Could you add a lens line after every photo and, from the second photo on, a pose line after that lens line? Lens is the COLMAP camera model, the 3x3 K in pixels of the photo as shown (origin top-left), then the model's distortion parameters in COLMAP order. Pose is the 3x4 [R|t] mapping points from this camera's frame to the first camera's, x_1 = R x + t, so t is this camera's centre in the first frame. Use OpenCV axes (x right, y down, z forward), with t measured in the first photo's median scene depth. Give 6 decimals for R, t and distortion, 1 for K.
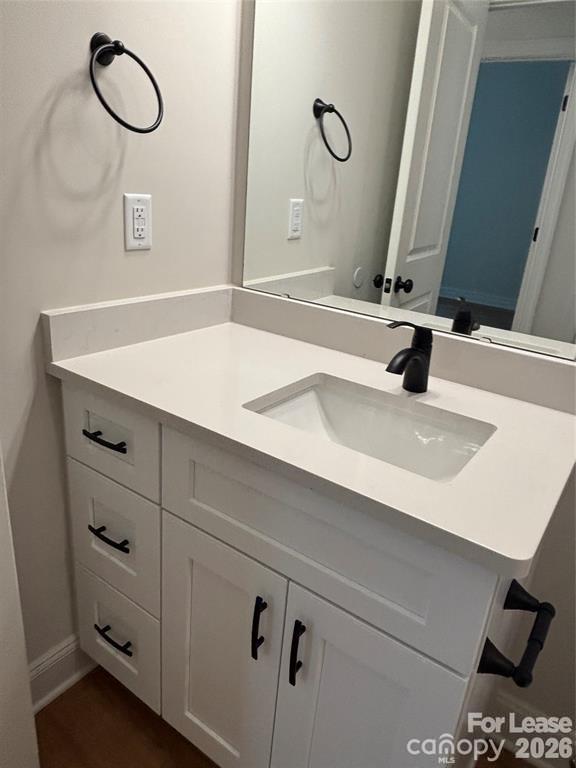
lens RADIAL K [[521.6, 0, 288.0], [0, 521.6, 384.0], [0, 0, 1]] dist [0.002806, 0.000302]
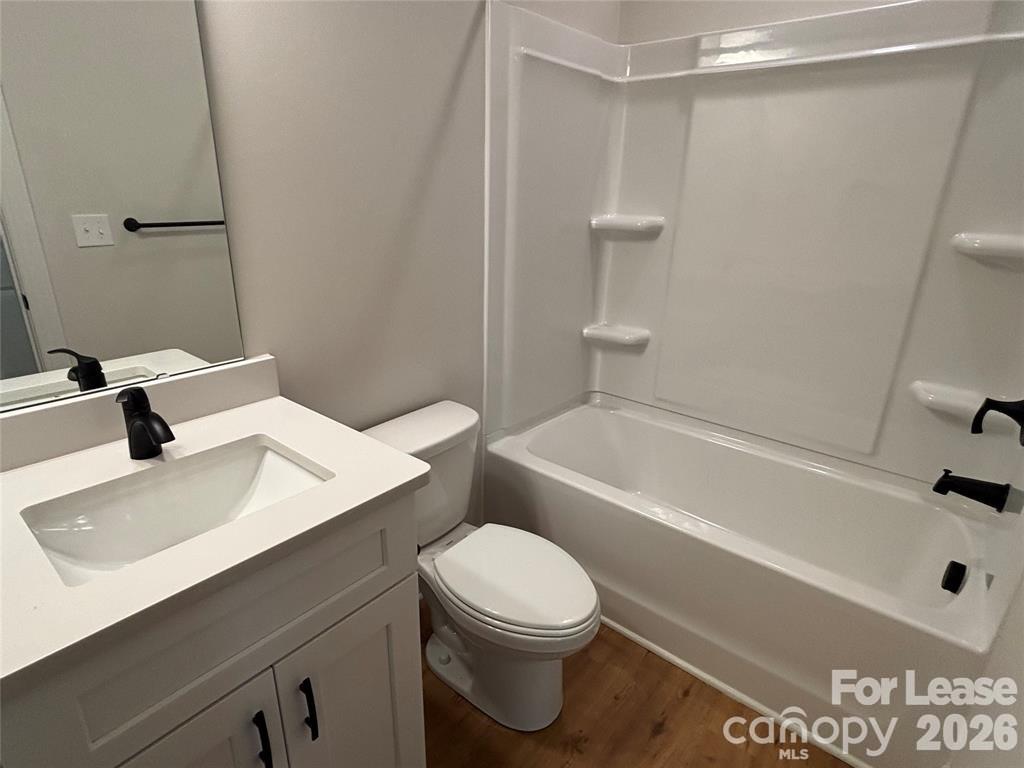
lens RADIAL K [[540.4, 0, 512.0], [0, 540.4, 384.0], [0, 0, 1]] dist [-0.000144, -0.000070]
pose [[0.057740, -0.398855, 0.915194, -0.559284], [0.338803, 0.870148, 0.357848, -0.230543], [-0.939084, 0.289408, 0.185376, 0.220169]]
